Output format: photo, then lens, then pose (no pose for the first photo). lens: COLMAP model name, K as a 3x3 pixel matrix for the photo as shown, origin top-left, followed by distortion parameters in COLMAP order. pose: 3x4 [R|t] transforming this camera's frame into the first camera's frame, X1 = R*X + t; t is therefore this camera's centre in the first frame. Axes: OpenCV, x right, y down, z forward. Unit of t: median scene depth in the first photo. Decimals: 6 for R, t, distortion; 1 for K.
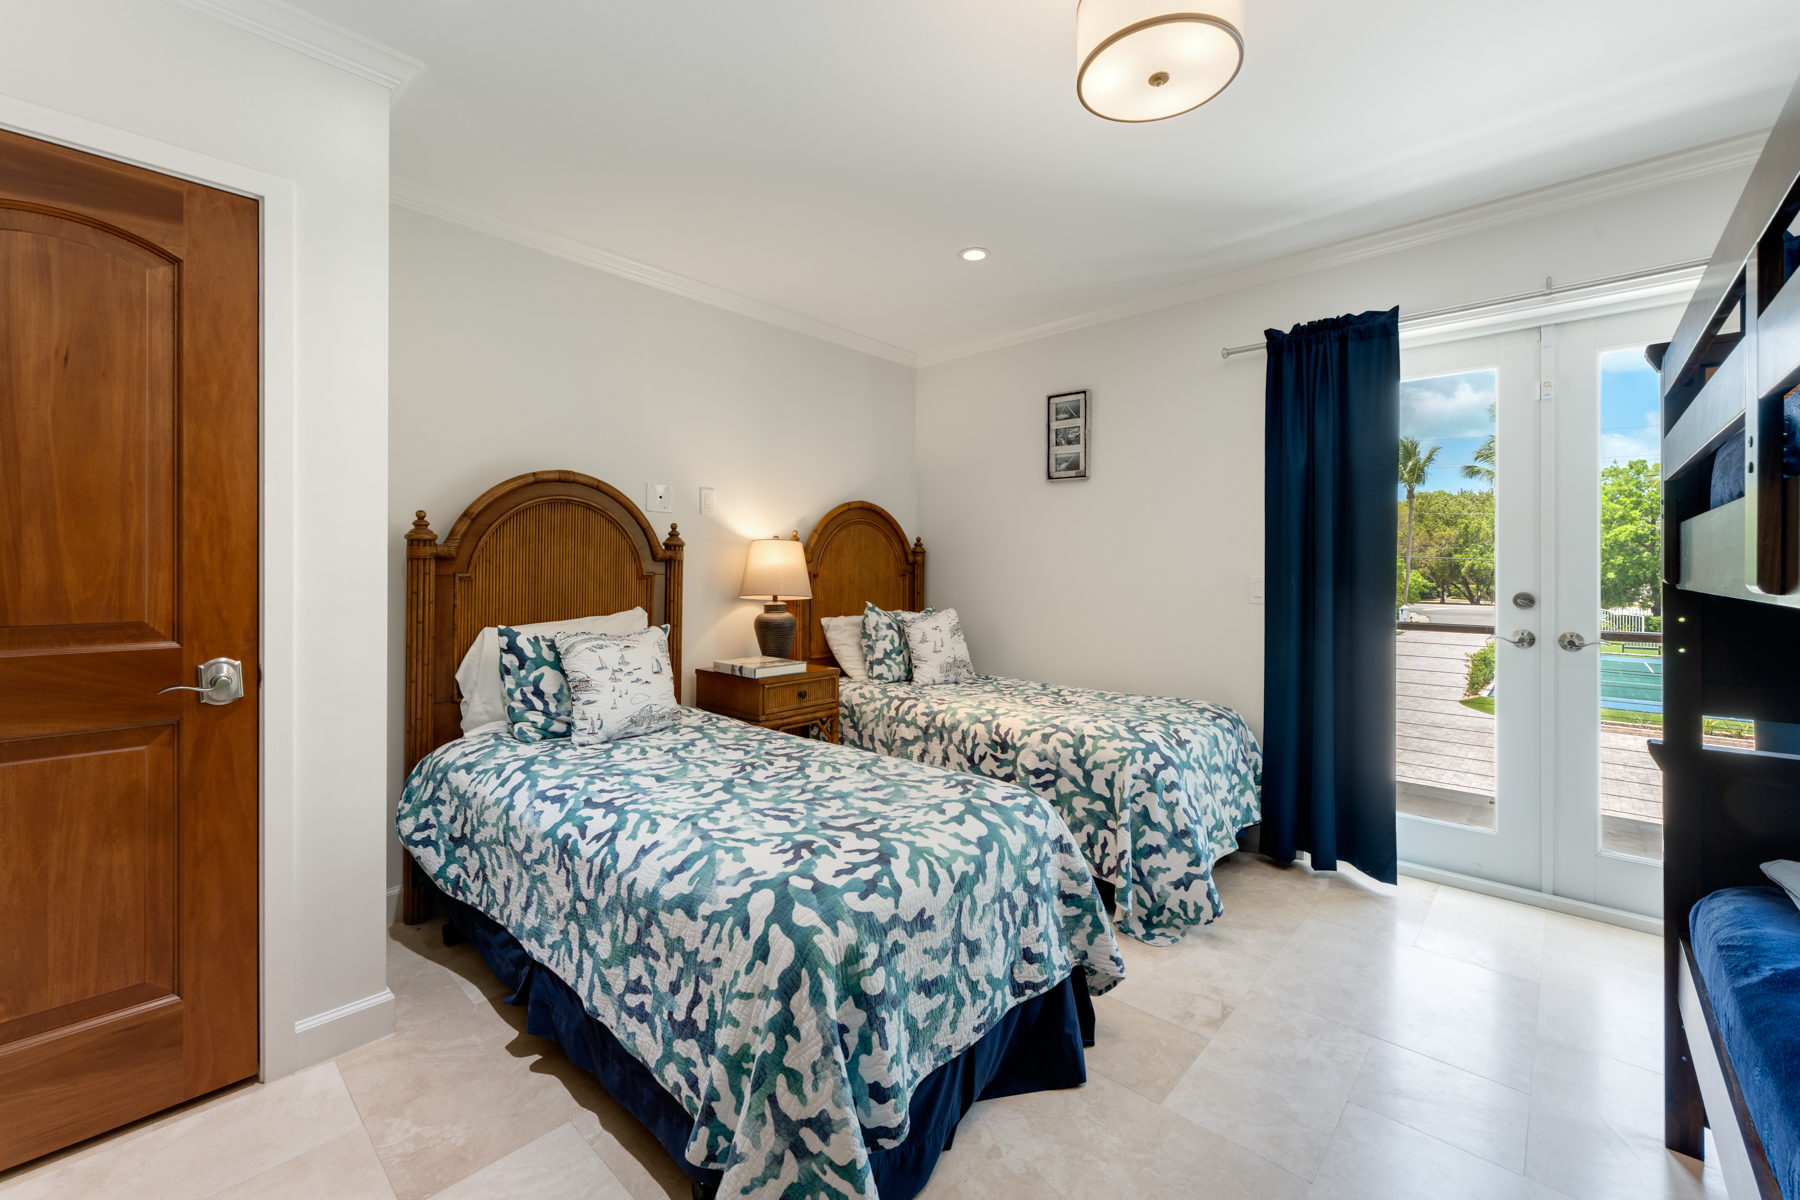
lens RADIAL K [[745.3, 0, 907.7], [0, 745.3, 572.0], [0, 0, 1]] dist [0.002694, -0.000313]
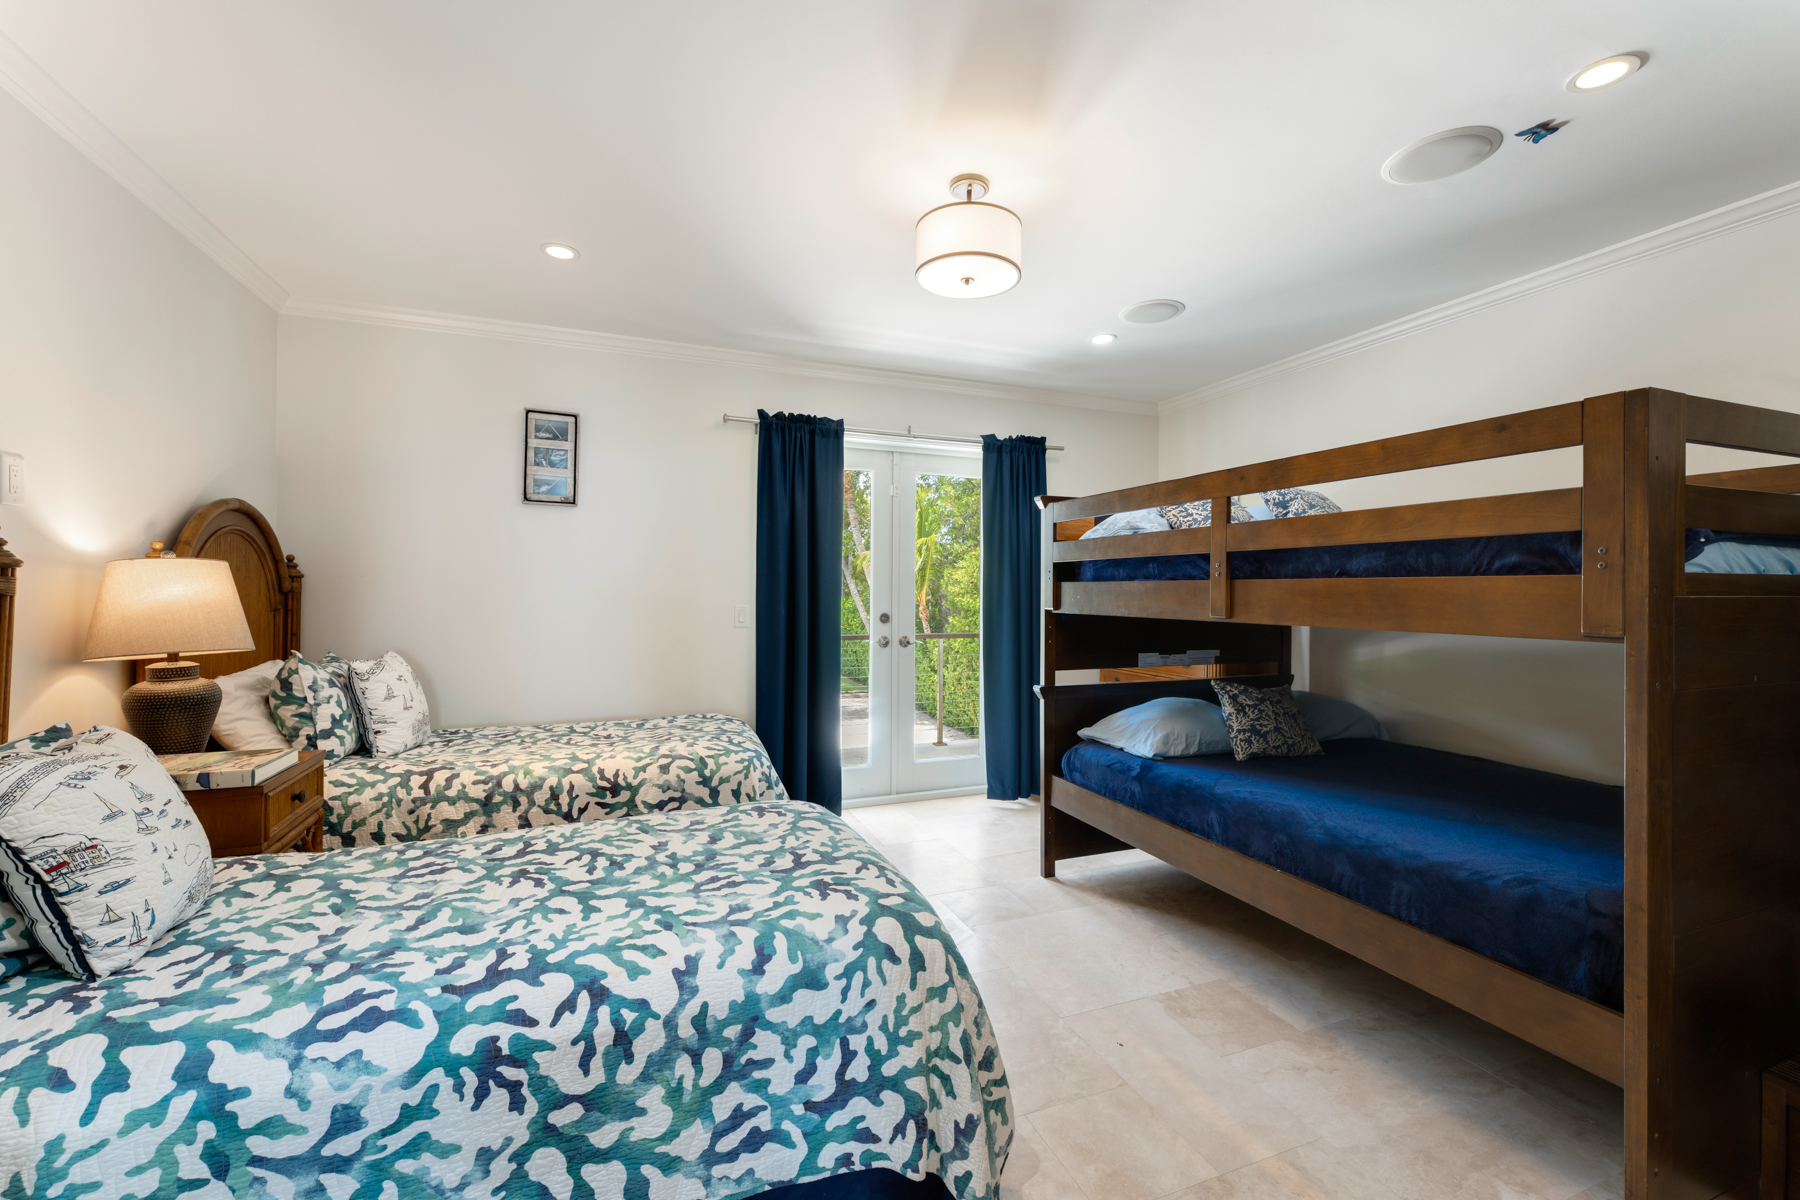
lens RADIAL K [[745.3, 0, 901.6], [0, 745.3, 592.1], [0, 0, 1]] dist [0.002694, -0.000313]
pose [[0.419653, -0.003661, 0.907677, -0.583457], [-0.002309, 0.999984, 0.005101, -0.025018], [-0.907682, -0.004237, 0.419638, 0.266603]]
